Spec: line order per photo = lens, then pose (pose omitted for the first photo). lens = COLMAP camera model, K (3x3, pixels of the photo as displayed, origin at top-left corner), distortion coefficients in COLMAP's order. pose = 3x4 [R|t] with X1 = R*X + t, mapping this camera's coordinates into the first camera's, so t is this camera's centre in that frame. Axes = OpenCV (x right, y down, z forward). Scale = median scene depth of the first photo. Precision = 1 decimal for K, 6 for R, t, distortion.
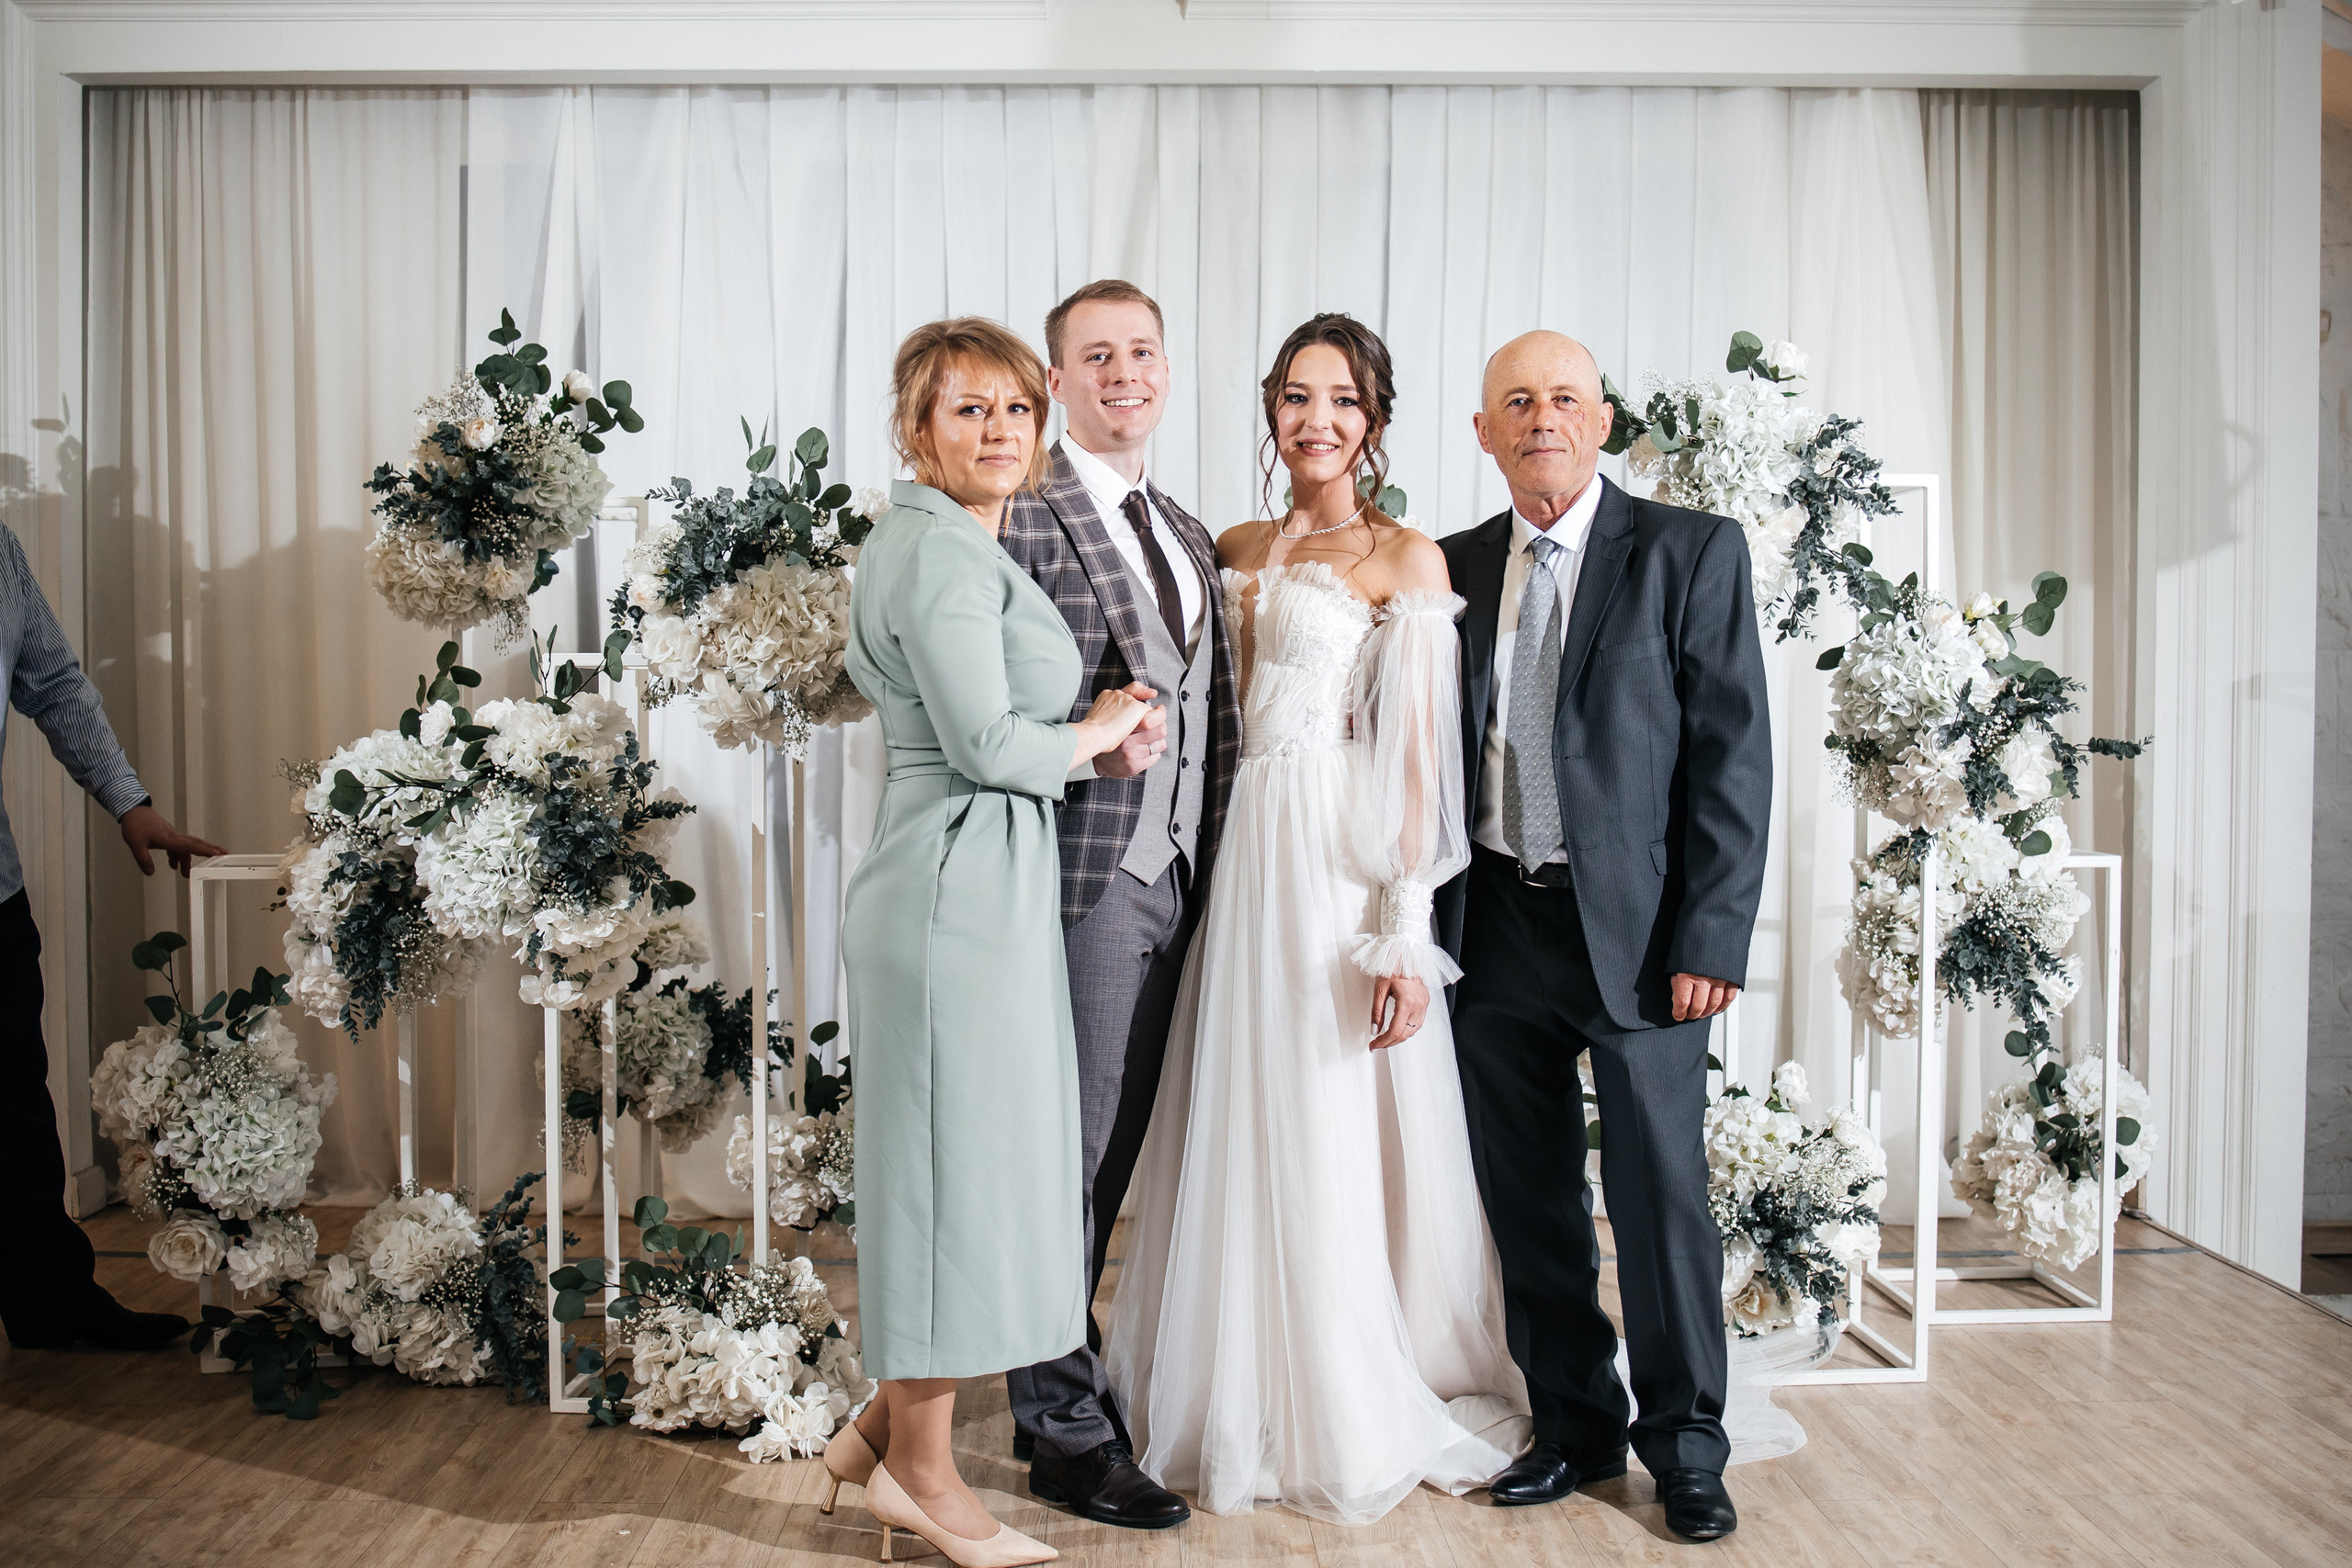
lens RADIAL K [[2610.3, 0, 1166.7], [0, 2610.3, 778.8], [0, 0, 1]] dist [0.001697, 0.008314]
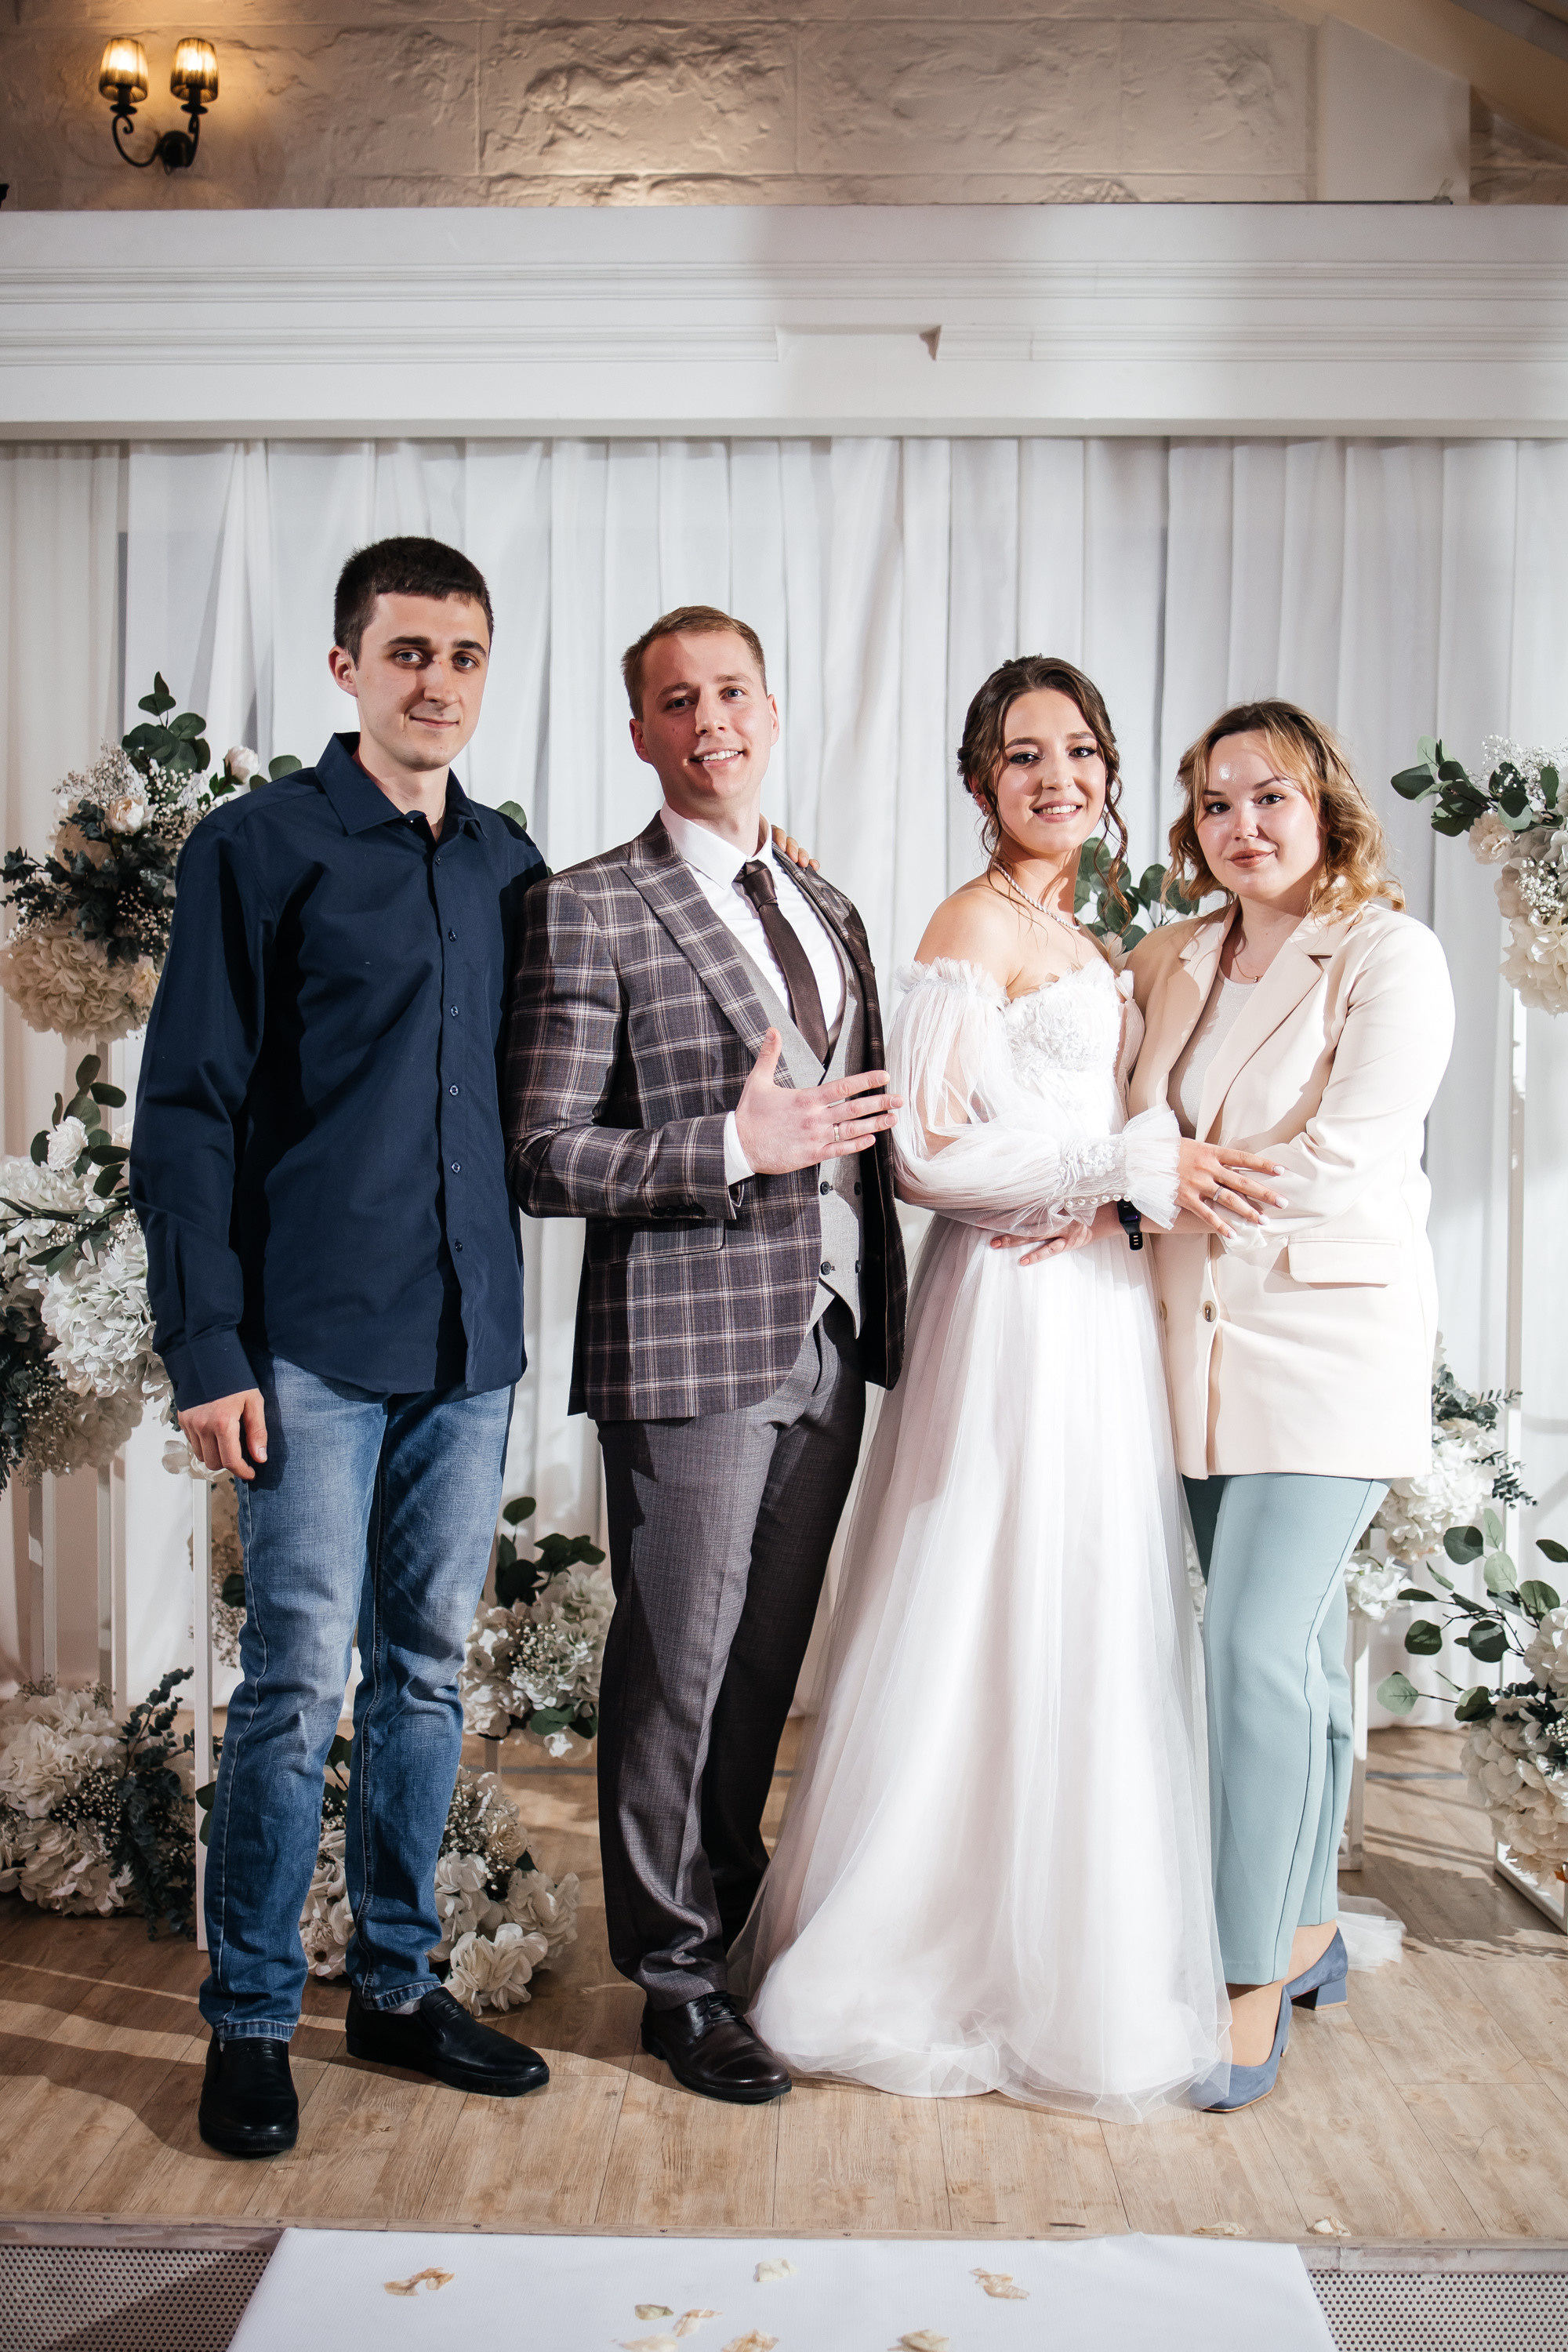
lens RADIAL K [[2683.9, 0, 809.3], [0, 2683.9, 1243.8], [0, 0, 1]] dist [-0.012554, 0.010062]
pose [[0.999654, 0.005718, -0.025663, -0.013725], [-0.005735, 0.999983, -0.000601, 0.009782], [0.025659, 0.000748, 0.999670, 0.122719]]
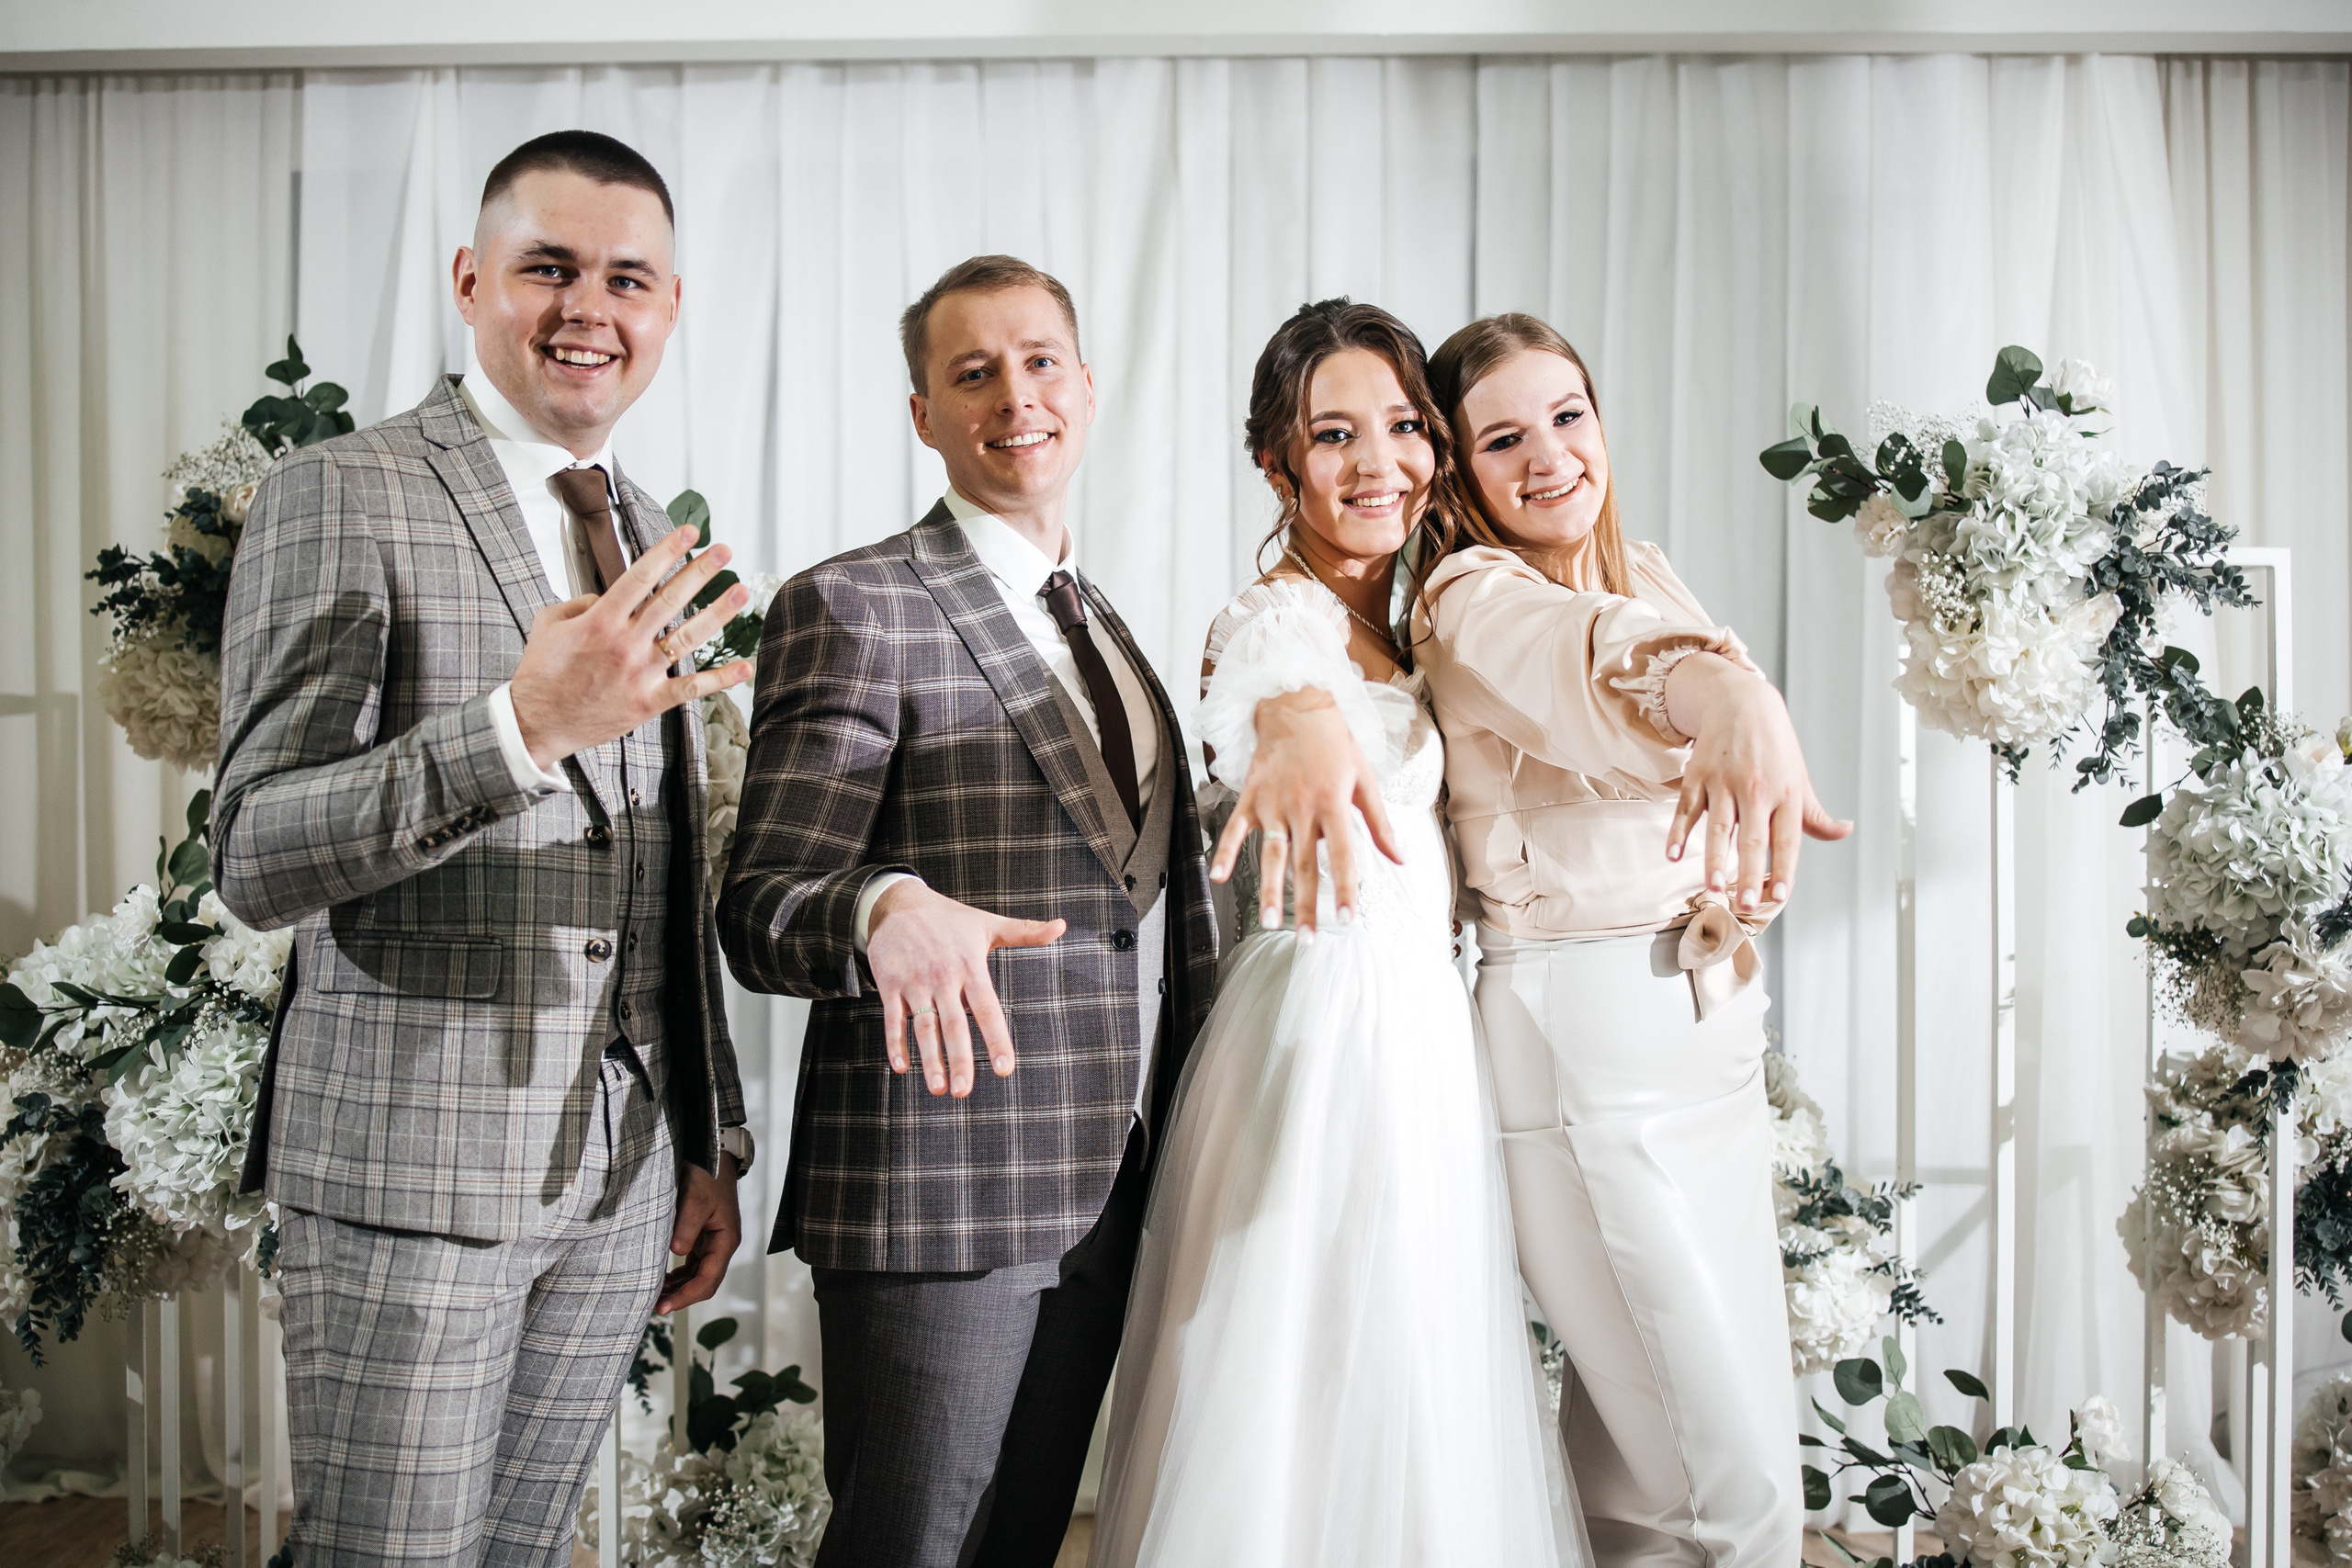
lens RADIAL K [[2657.1, 0, 1117.5], [0, 2657.1, 779.0], [0, 0, 1]] dist [-0.022619, 0.024485]
pose [[0.999638, -0.003021, -0.026747, -0.001010], [0.002116, 0.999427, -0.033785, -0.031396], [0.026834, 0.033716, 0.999071, 0.283477]]
